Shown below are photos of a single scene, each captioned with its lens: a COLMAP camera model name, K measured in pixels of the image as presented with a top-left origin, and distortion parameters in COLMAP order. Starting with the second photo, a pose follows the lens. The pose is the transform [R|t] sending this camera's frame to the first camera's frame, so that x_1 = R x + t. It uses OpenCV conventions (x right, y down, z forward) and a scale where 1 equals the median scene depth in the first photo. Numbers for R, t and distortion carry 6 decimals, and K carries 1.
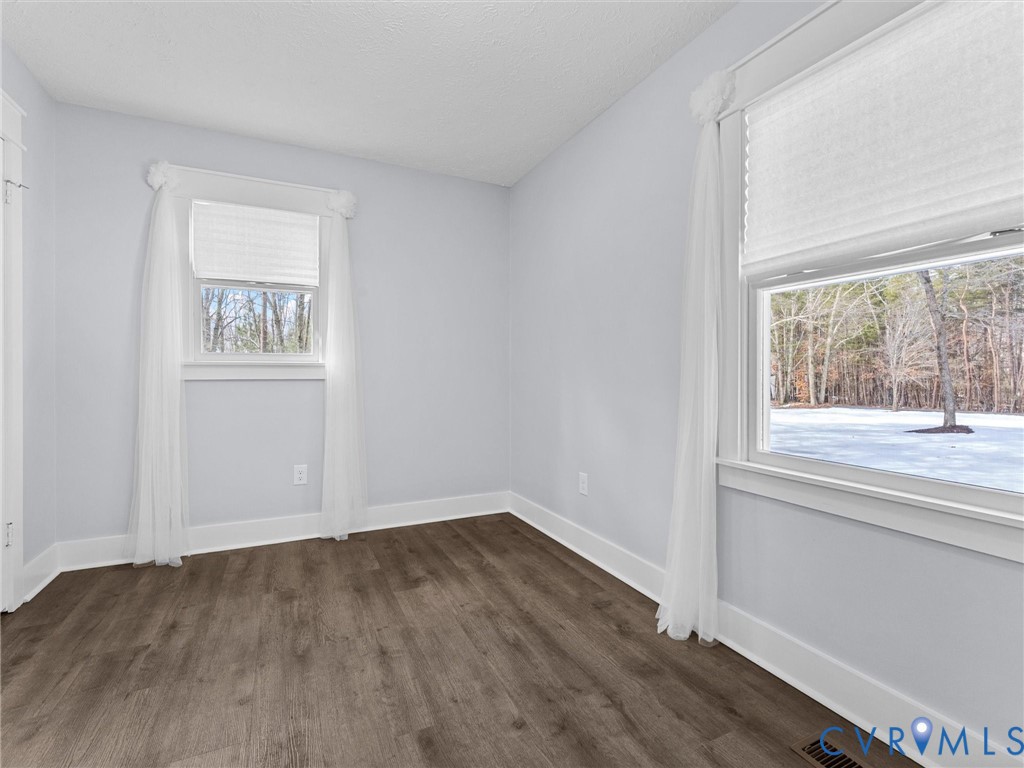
lens RADIAL K [[471.3, 0, 501.0], [0, 471.3, 379.2], [0, 0, 1]] dist [-0.000773, -0.000105]
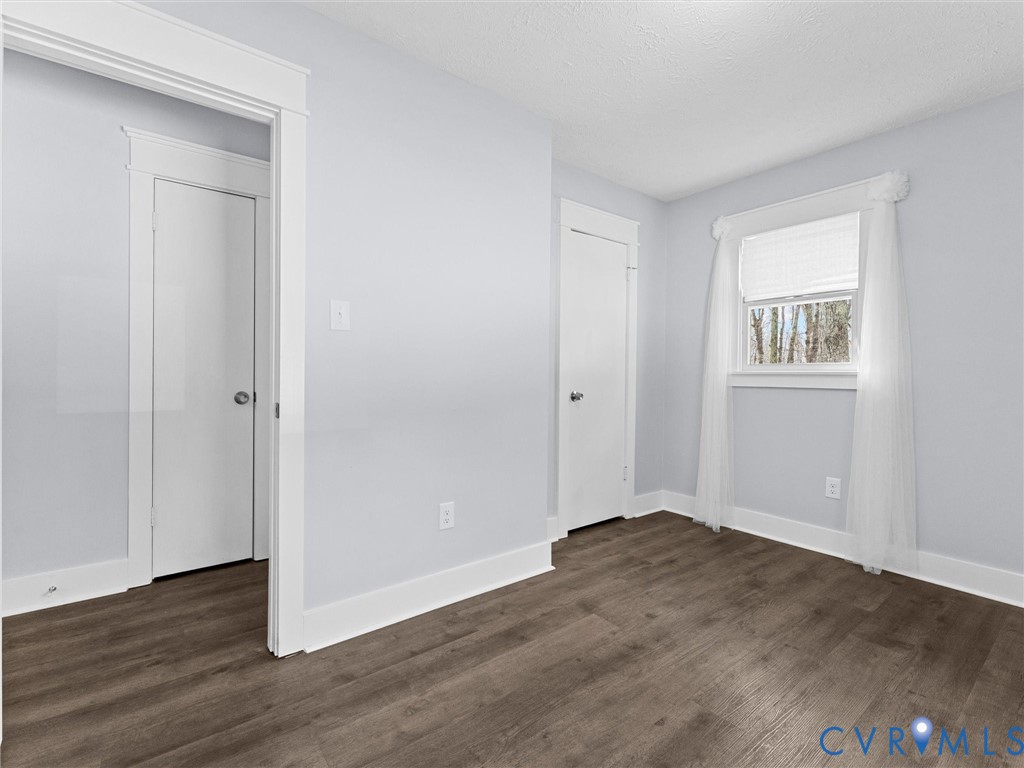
lens RADIAL K [[458.2, 0, 509.7], [0, 458.2, 386.6], [0, 0, 1]] dist [0.000272, 0.000160]
pose [[0.234316, 0.024819, -0.971844, 0.381534], [-0.030447, 0.999371, 0.018181, -0.001714], [0.971684, 0.025330, 0.234924, 0.154375]]
